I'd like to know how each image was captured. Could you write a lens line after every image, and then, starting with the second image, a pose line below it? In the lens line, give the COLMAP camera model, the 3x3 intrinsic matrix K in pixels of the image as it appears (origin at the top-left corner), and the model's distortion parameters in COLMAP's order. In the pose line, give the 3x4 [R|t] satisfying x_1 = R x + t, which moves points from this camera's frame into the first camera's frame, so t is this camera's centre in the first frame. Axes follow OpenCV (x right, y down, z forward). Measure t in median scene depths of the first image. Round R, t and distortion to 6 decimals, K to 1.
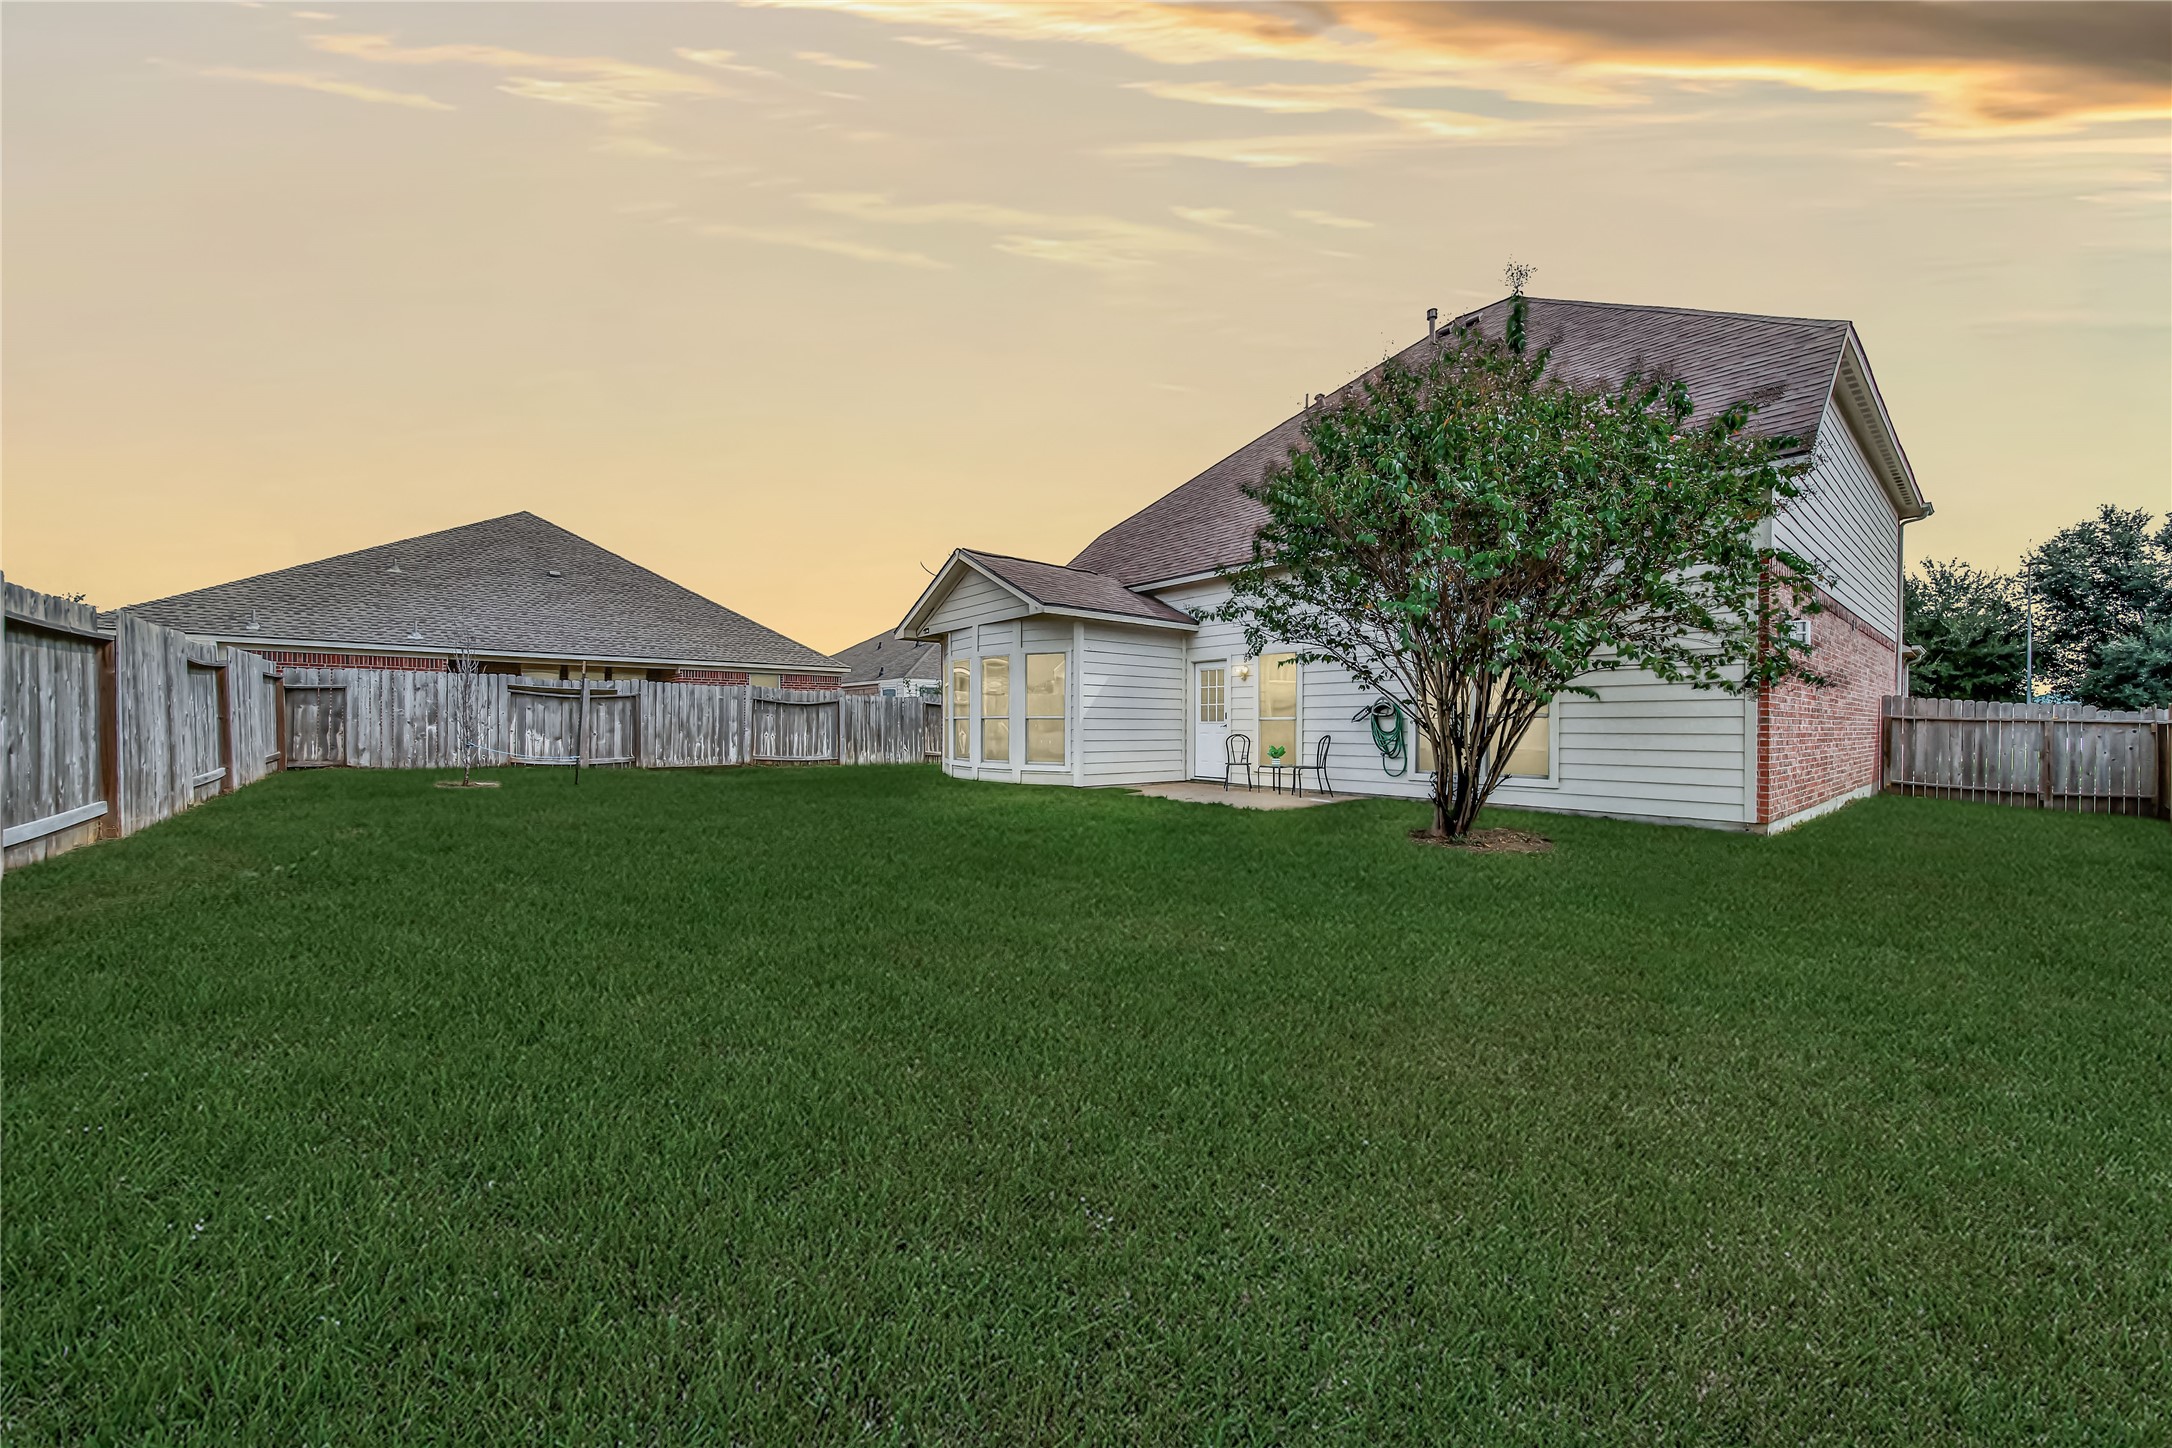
lens RADIAL K [[779.3, 0, 1097.0], [0, 779.3, 729.8], [0, 0, 1]] dist [-0.000286, -0.000051]
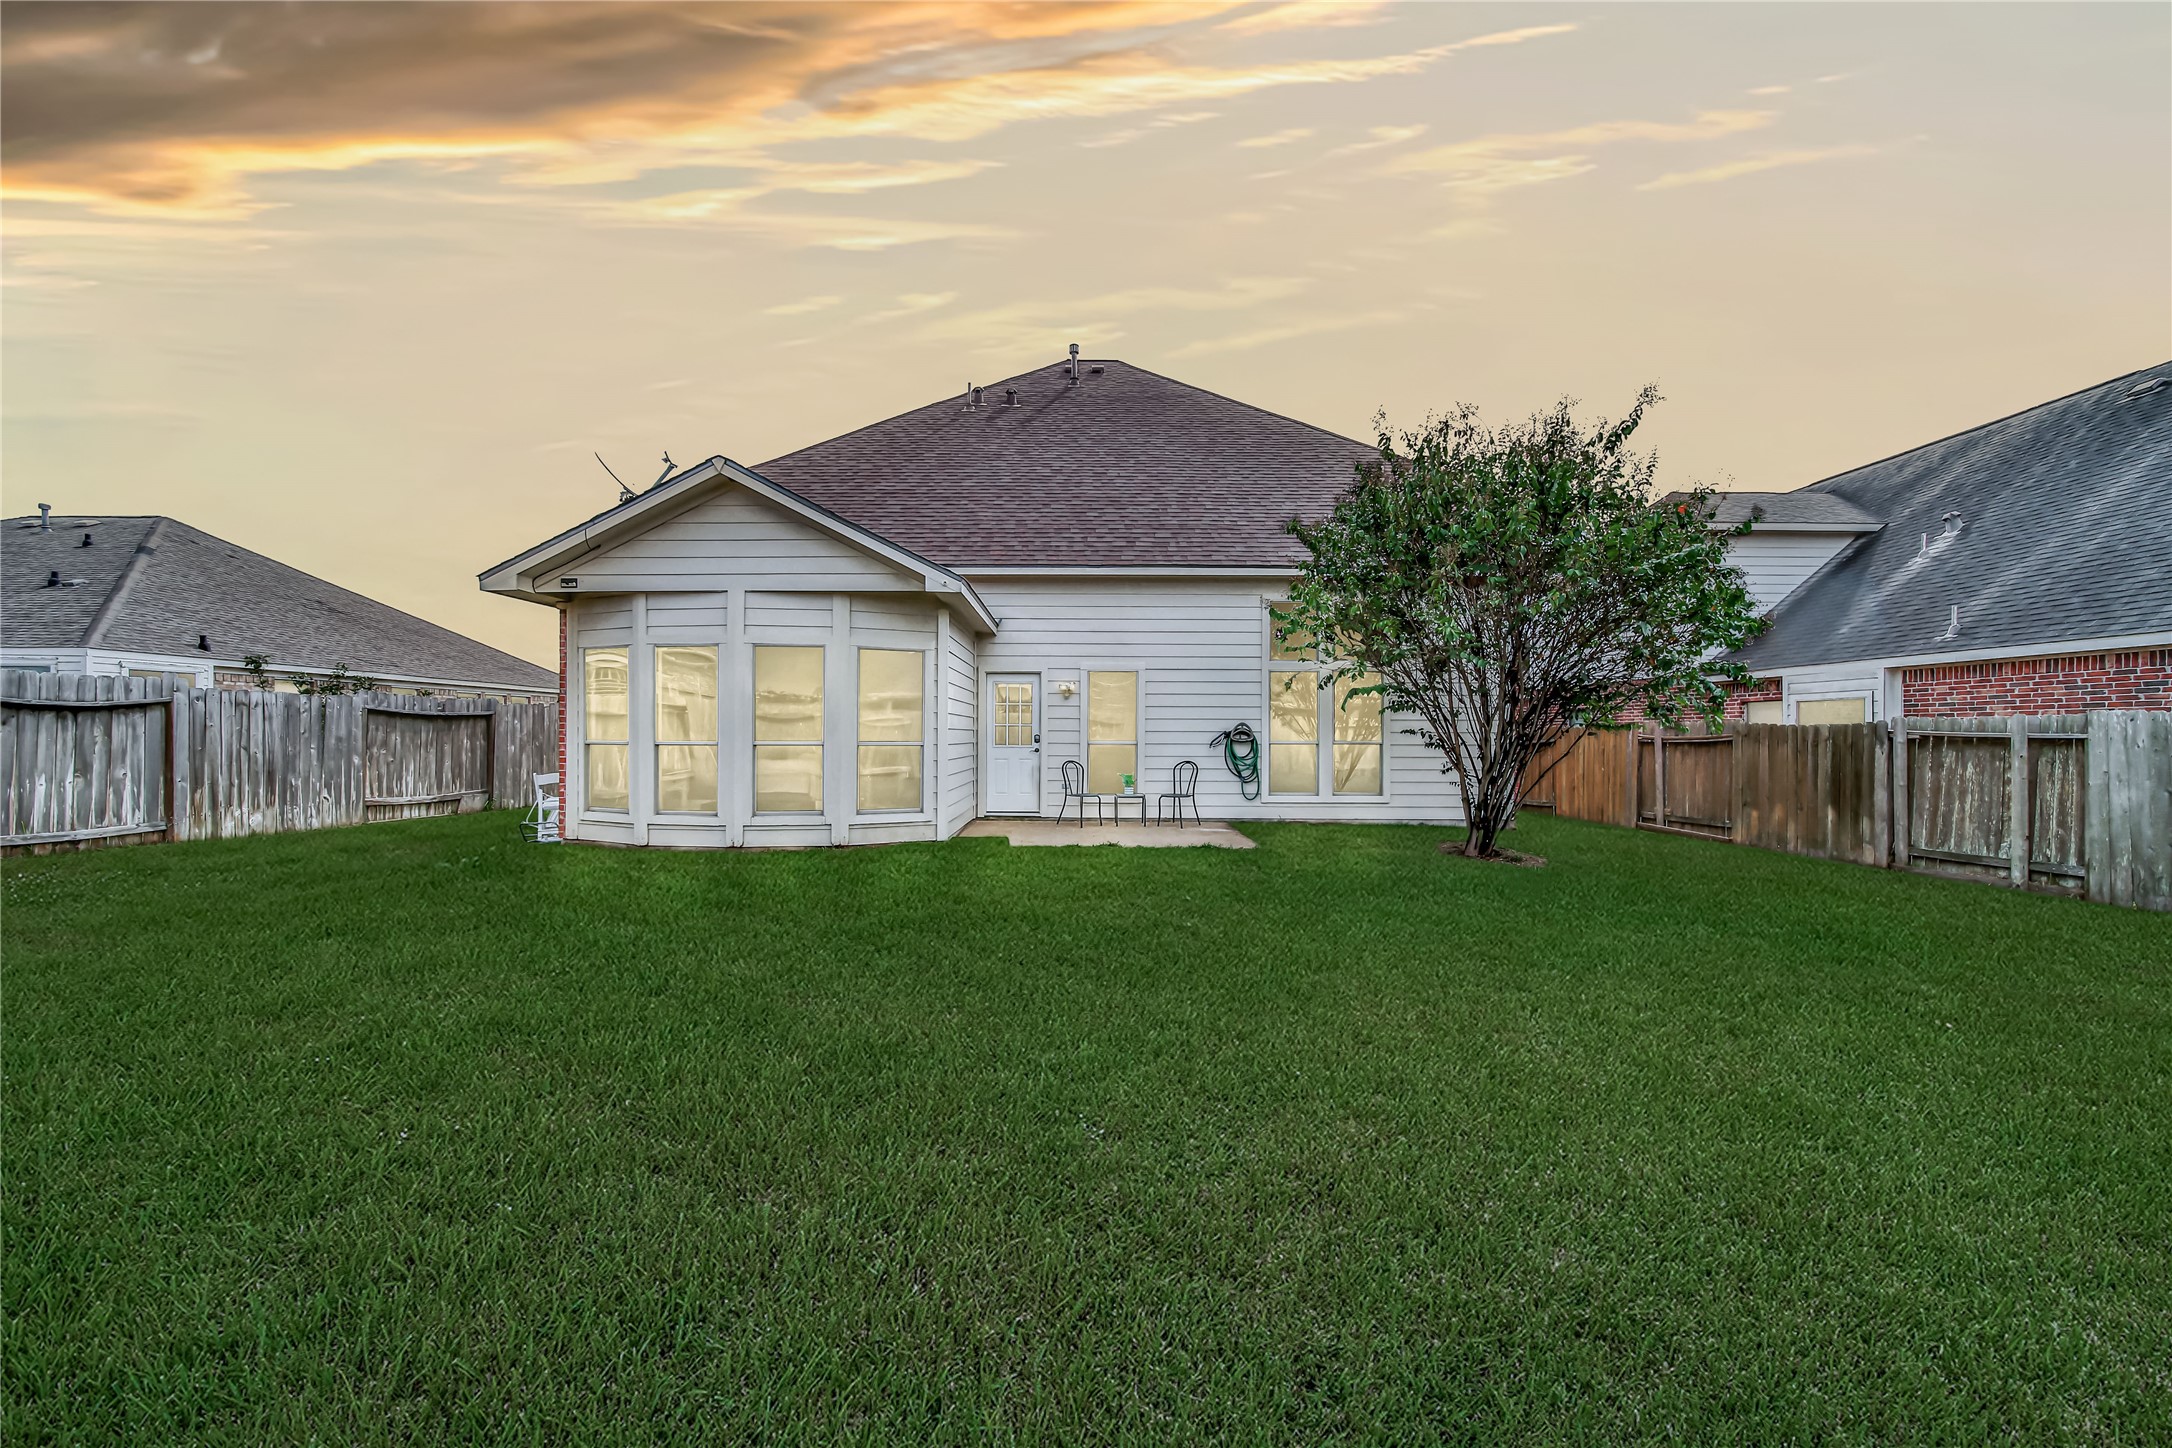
lens RADIAL K [[779.3, 0, 1097.0], [0, 779.3, 729.8], [0, 0, 1]] dist [-0.000286, -0.000051]
pose [[0.646802, 0.005213, 0.762640, -0.451542], [0.002396, 0.999958, -0.008867, -0.020789], [-0.762654, 0.007563, 0.646762, 0.409254]]
